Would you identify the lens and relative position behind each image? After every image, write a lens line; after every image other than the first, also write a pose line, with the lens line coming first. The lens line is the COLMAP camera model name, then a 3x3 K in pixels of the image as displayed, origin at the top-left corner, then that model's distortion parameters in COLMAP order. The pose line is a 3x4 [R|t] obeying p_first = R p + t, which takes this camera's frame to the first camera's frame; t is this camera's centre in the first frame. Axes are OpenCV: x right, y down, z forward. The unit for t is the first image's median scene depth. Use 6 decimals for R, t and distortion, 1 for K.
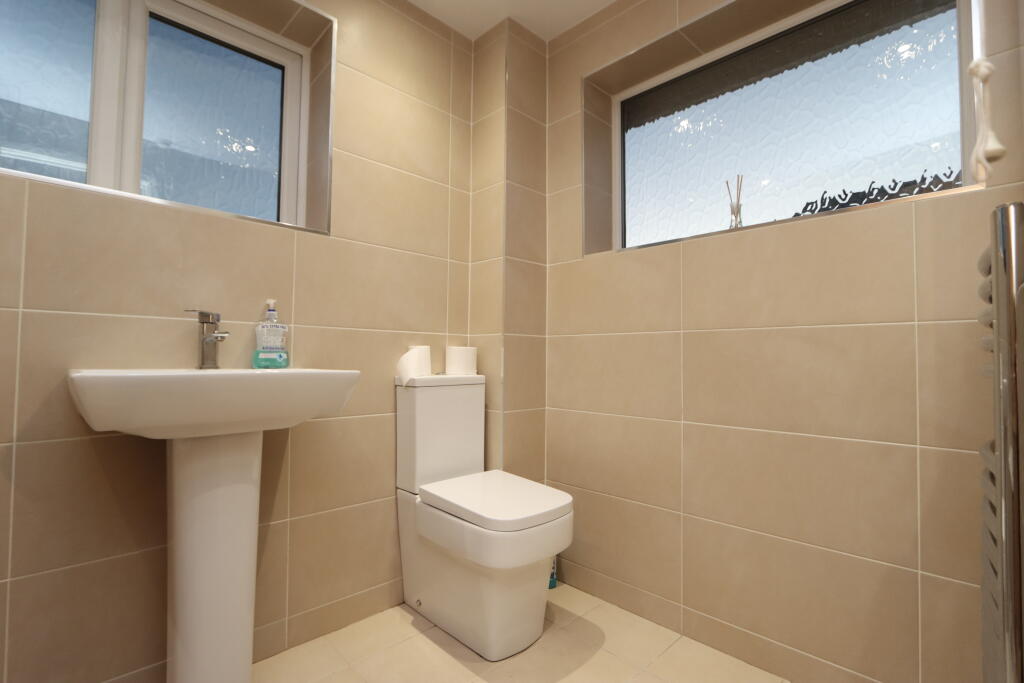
lens RADIAL K [[480.4, 0, 512.0], [0, 480.4, 341.5], [0, 0, 1]] dist [-0.001800, -0.000692]
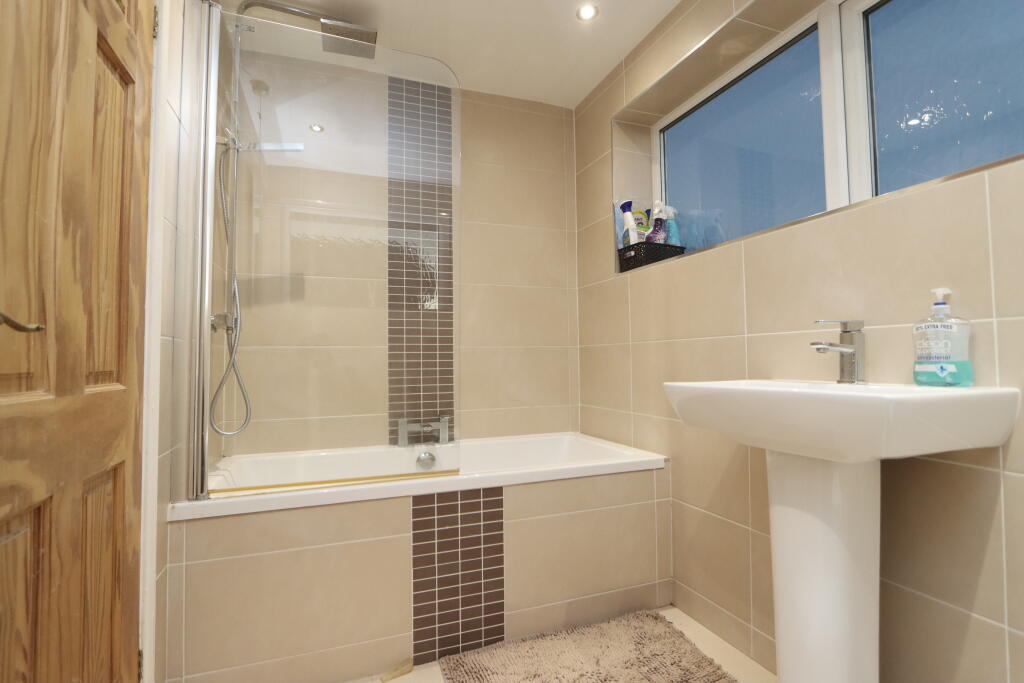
lens RADIAL K [[480.4, 0, 512.0], [0, 480.4, 341.5], [0, 0, 1]] dist [-0.001800, -0.000692]
pose [[-0.389729, -0.043786, -0.919888, 0.400750], [0.041954, 0.996988, -0.065230, 0.010544], [0.919974, -0.064015, -0.386718, 0.697595]]
